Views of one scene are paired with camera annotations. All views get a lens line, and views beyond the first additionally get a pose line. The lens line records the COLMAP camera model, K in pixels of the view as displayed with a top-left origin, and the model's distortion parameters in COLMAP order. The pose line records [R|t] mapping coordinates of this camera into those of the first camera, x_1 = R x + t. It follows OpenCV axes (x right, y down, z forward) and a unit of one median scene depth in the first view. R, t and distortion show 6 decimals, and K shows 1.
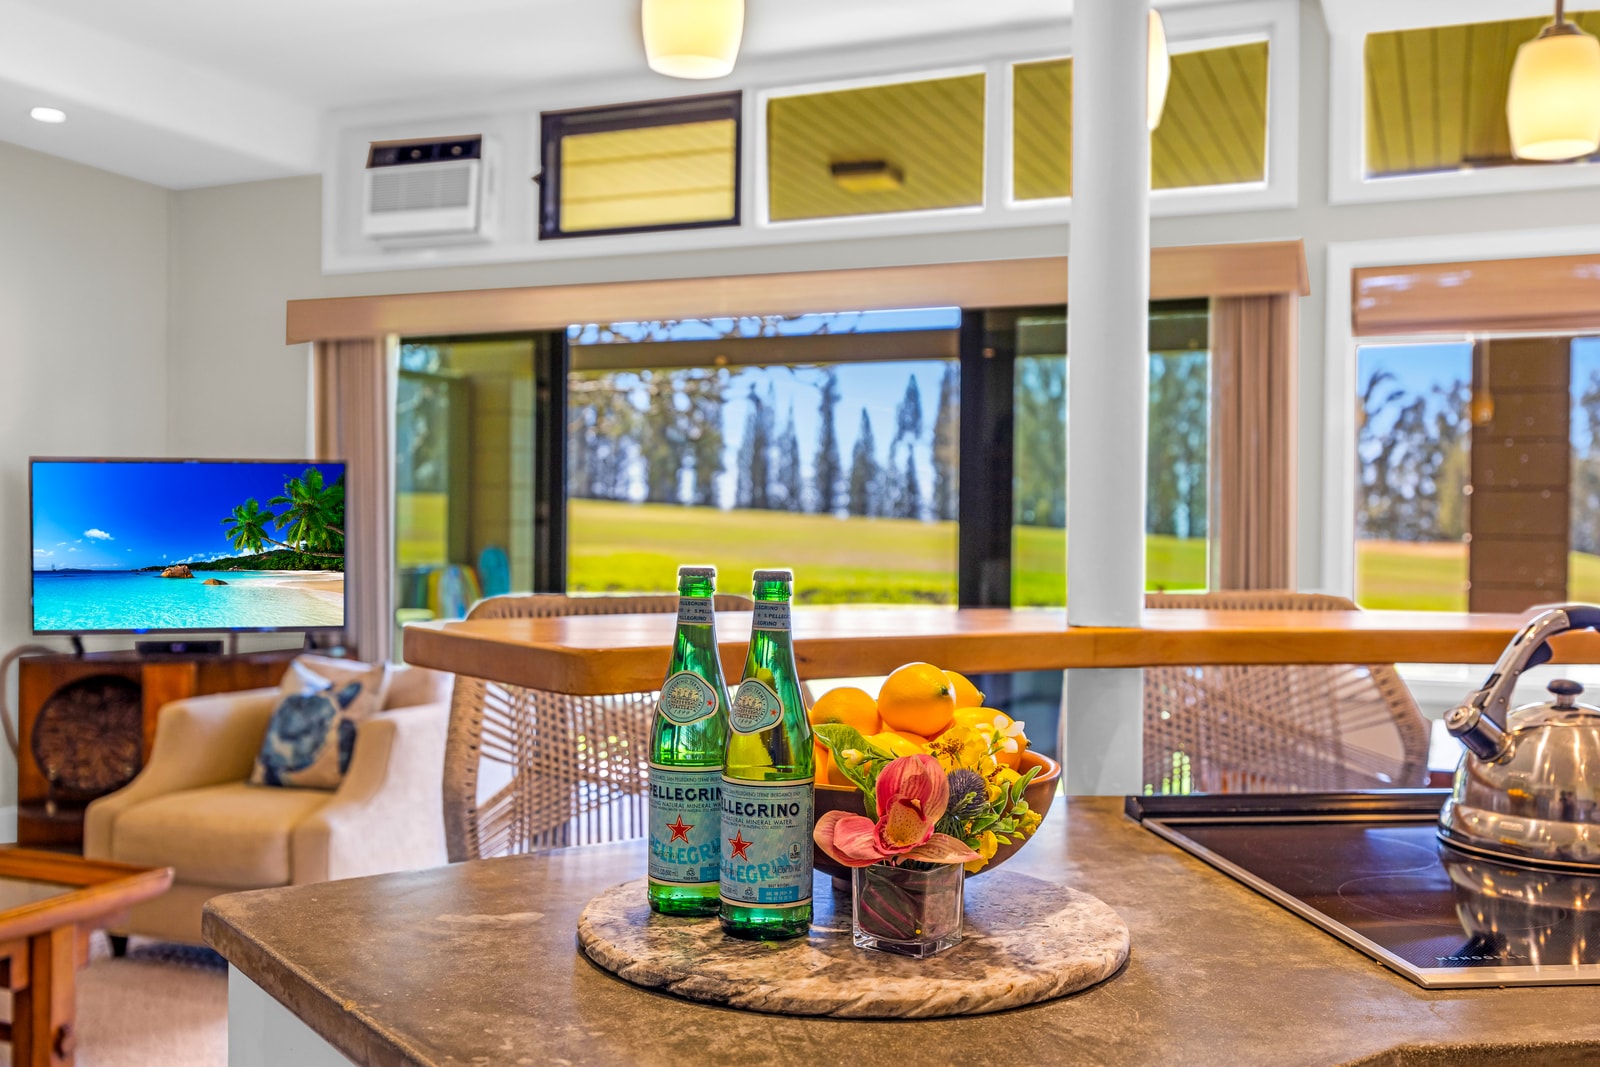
lens RADIAL K [[1540.4, 0, 801.9], [0, 1540.4, 535.8], [0, 0, 1]] dist [0.015238, 0.004794]
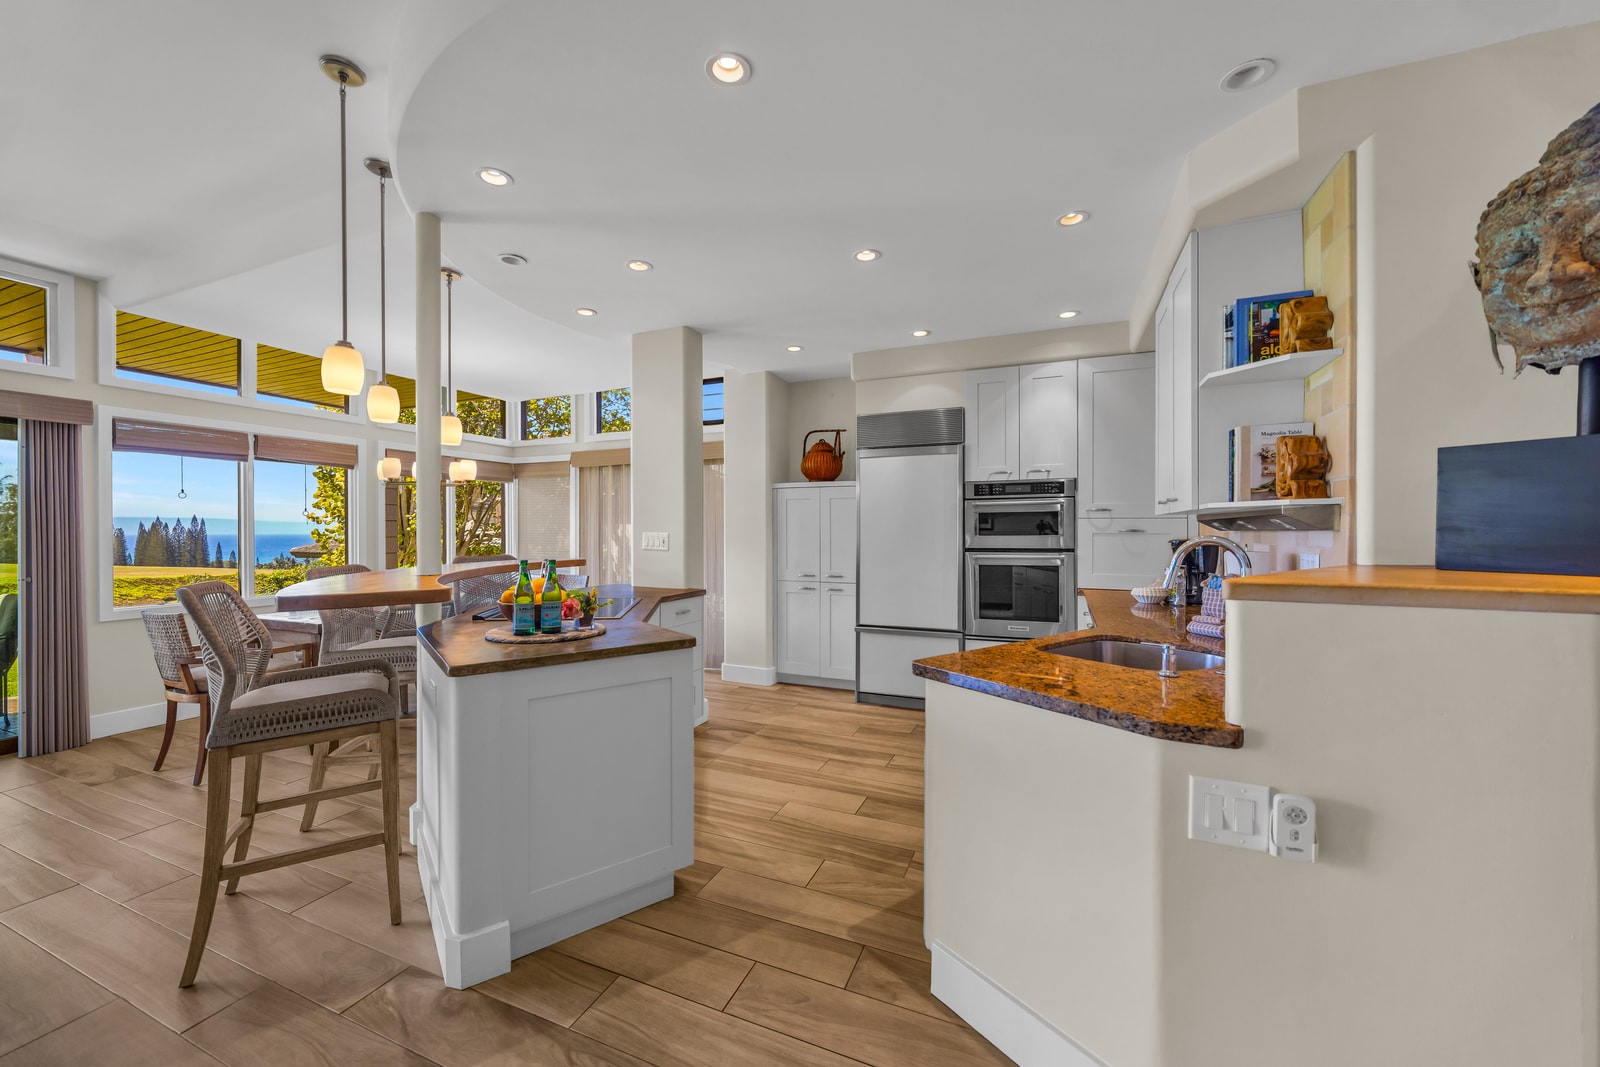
lens RADIAL K [[599.2, 0, 792.6], [0, 599.2, 531.4], [0, 0, 1]] dist [-0.001388, -0.000250]
pose [[0.005342, -0.013003, 0.999901, -0.372799], [0.007554, 0.999887, 0.012963, -0.016801], [-0.999957, 0.007484, 0.005440, 0.053260]]
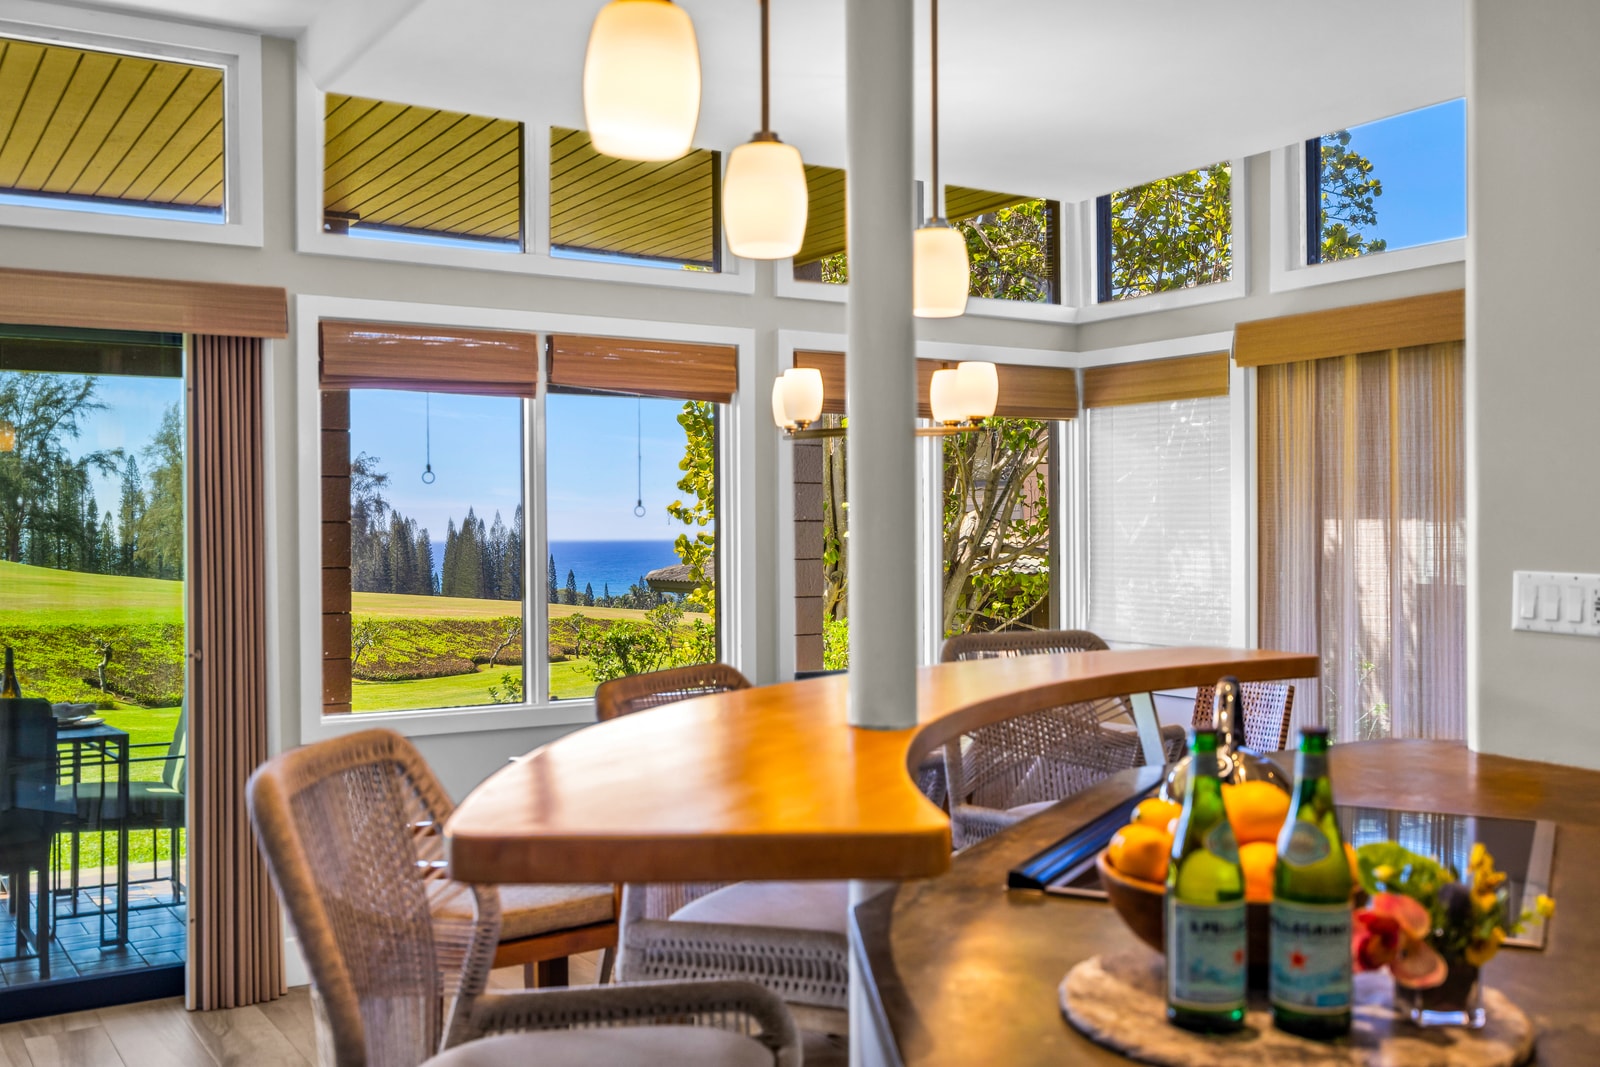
lens RADIAL K [[1522.5, 0, 800.3], [0, 1522.5, 536.4], [0, 0, 1]] dist [-0.006156, 0.000955]
pose [[0.571503, -0.015898, 0.820446, -0.231101], [0.015657, 0.999842, 0.008468, -0.027820], [-0.820451, 0.008007, 0.571661, 0.138667]]
